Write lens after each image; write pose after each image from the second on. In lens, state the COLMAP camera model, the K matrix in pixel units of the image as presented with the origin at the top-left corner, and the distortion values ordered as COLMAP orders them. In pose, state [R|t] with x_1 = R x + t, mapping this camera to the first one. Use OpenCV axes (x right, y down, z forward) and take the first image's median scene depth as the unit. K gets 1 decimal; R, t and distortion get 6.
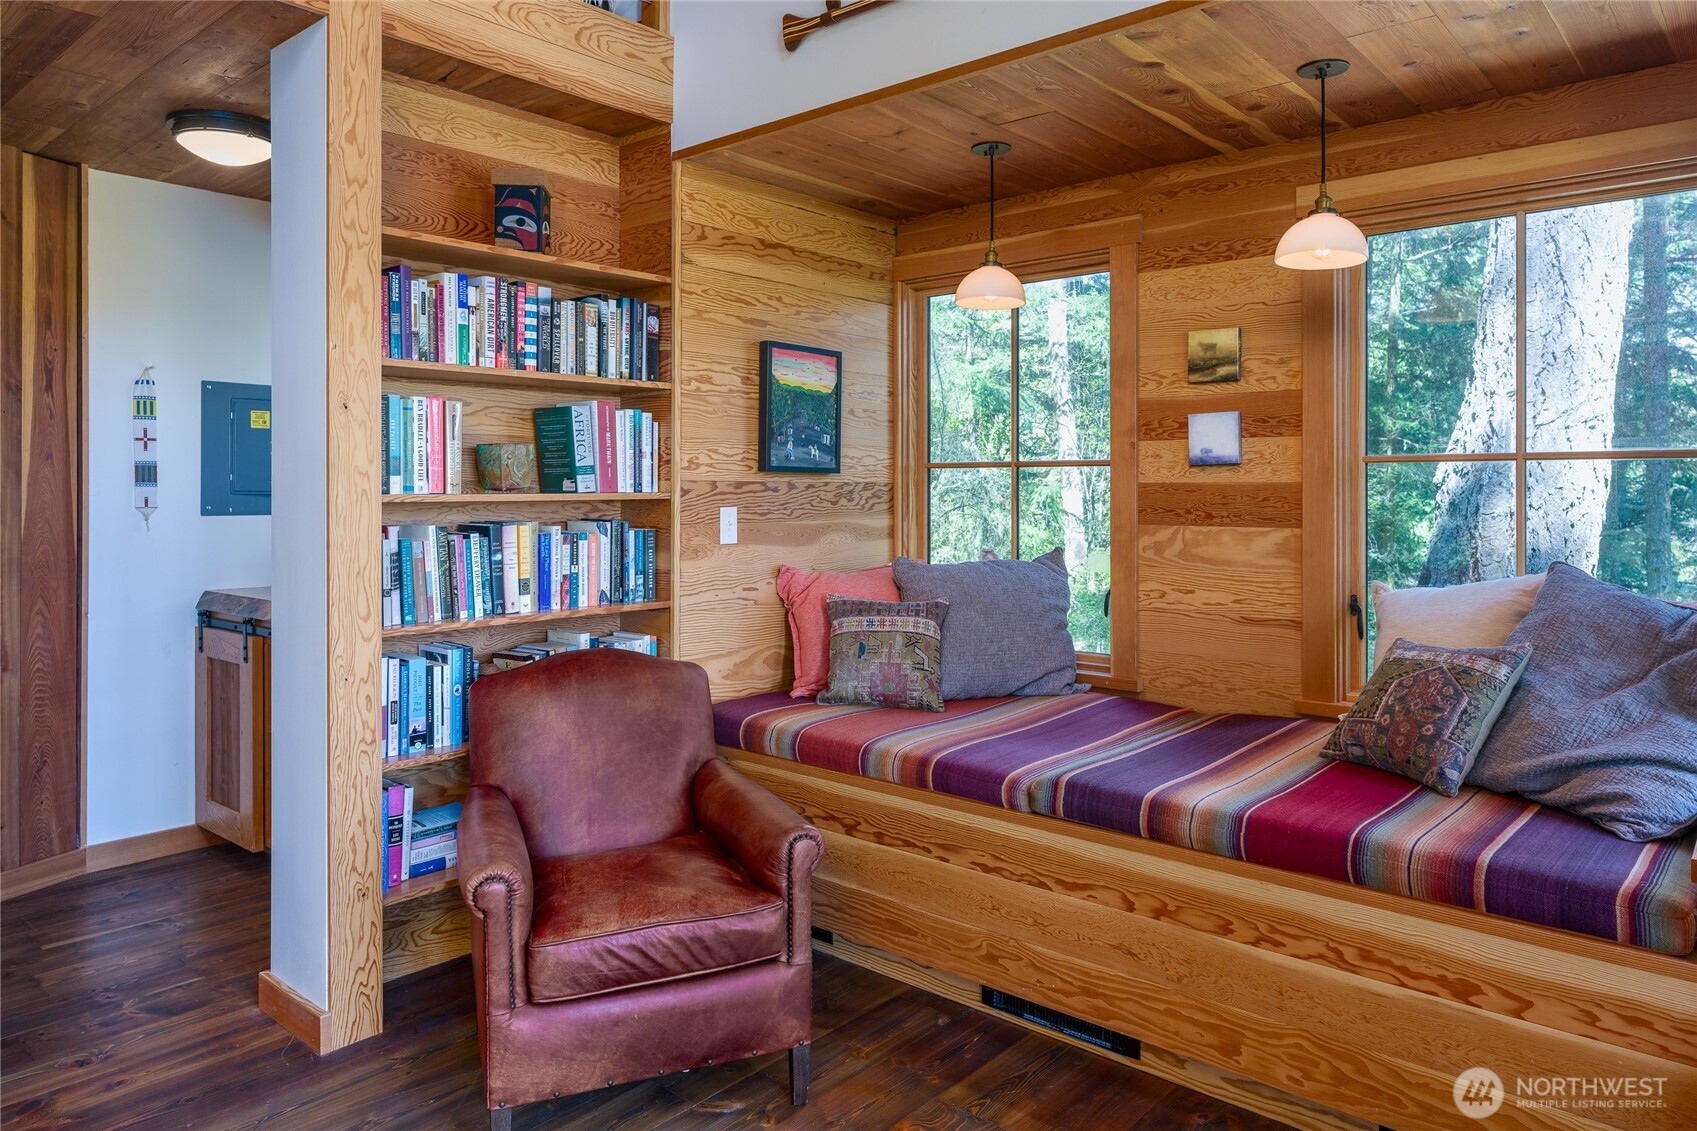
lens RADIAL K [[1099.1, 0, 874.5], [0, 1099.1, 486.9], [0, 0, 1]] dist [0.003382, -0.007241]
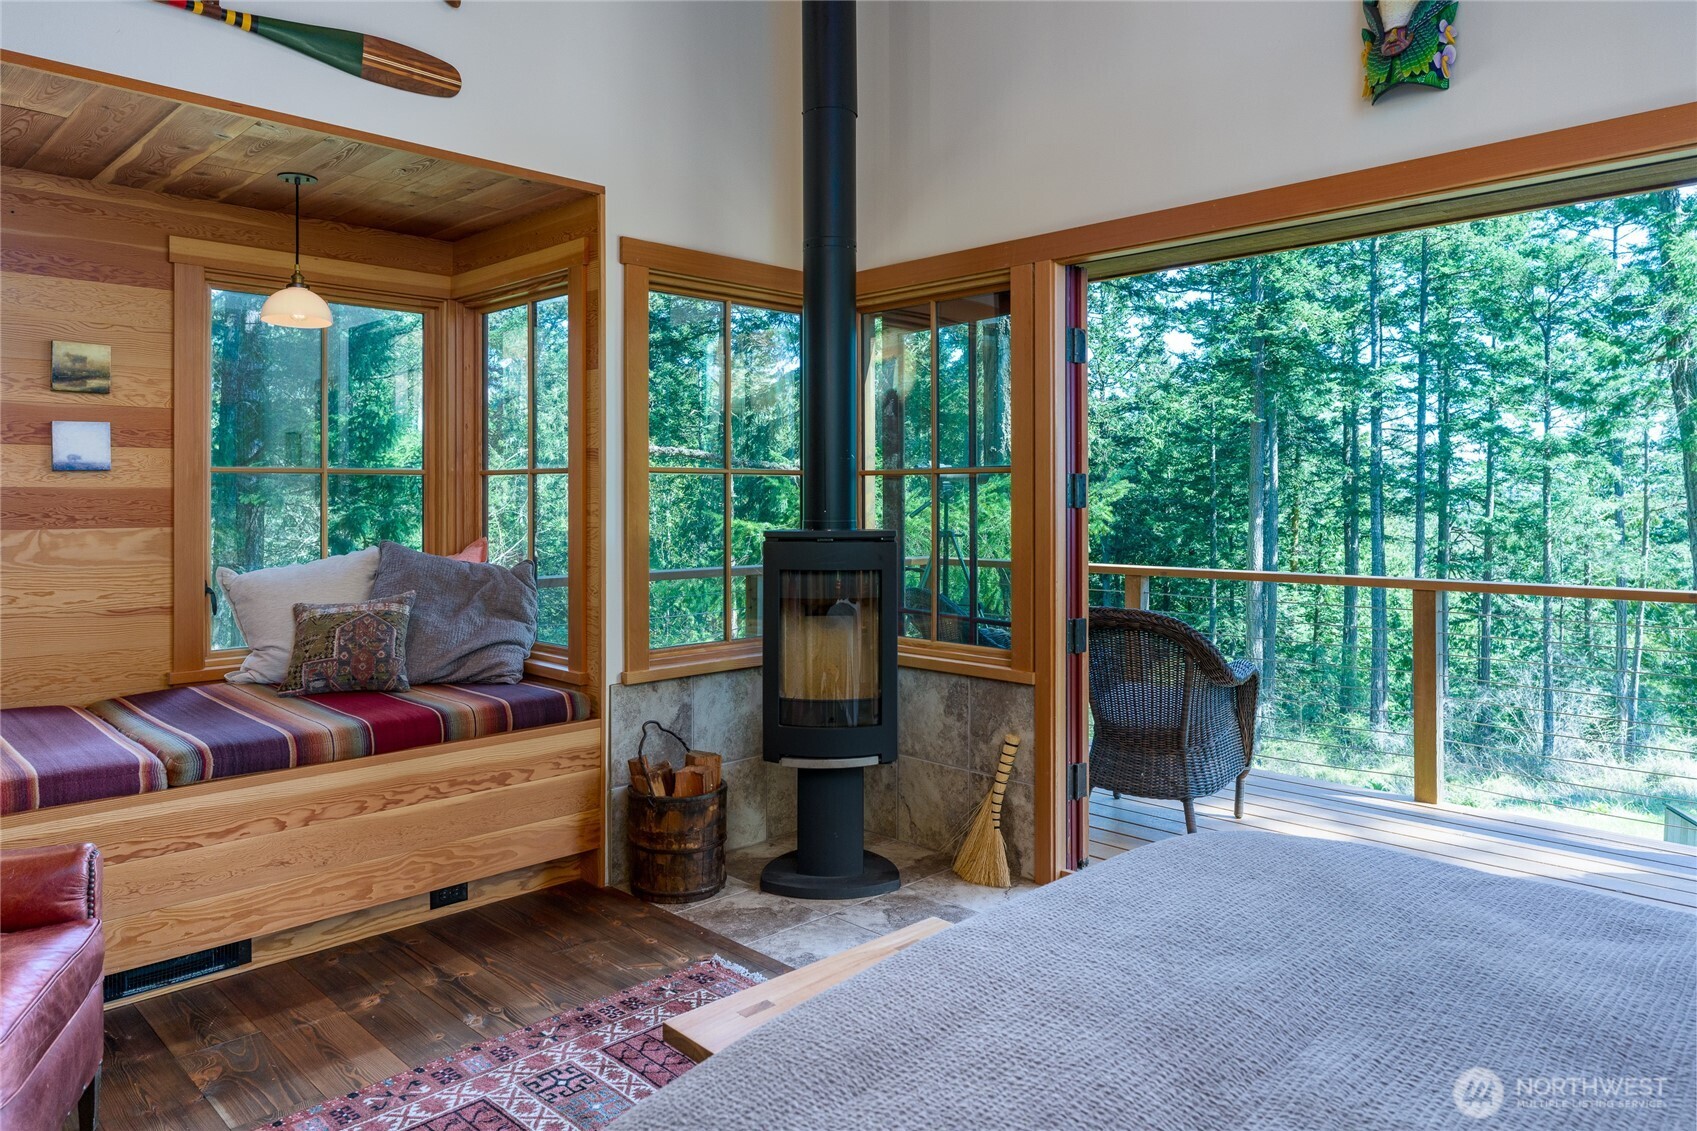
lens RADIAL K [[1099.1, 0, 791.1], [0, 1099.1, 494.6], [0, 0, 1]] dist [0.003382, -0.007241]
pose [[0.115515, 0.003682, 0.993299, -0.756543], [-0.000875, 0.999993, -0.003605, 0.007233], [-0.993305, -0.000453, 0.115518, 0.225192]]
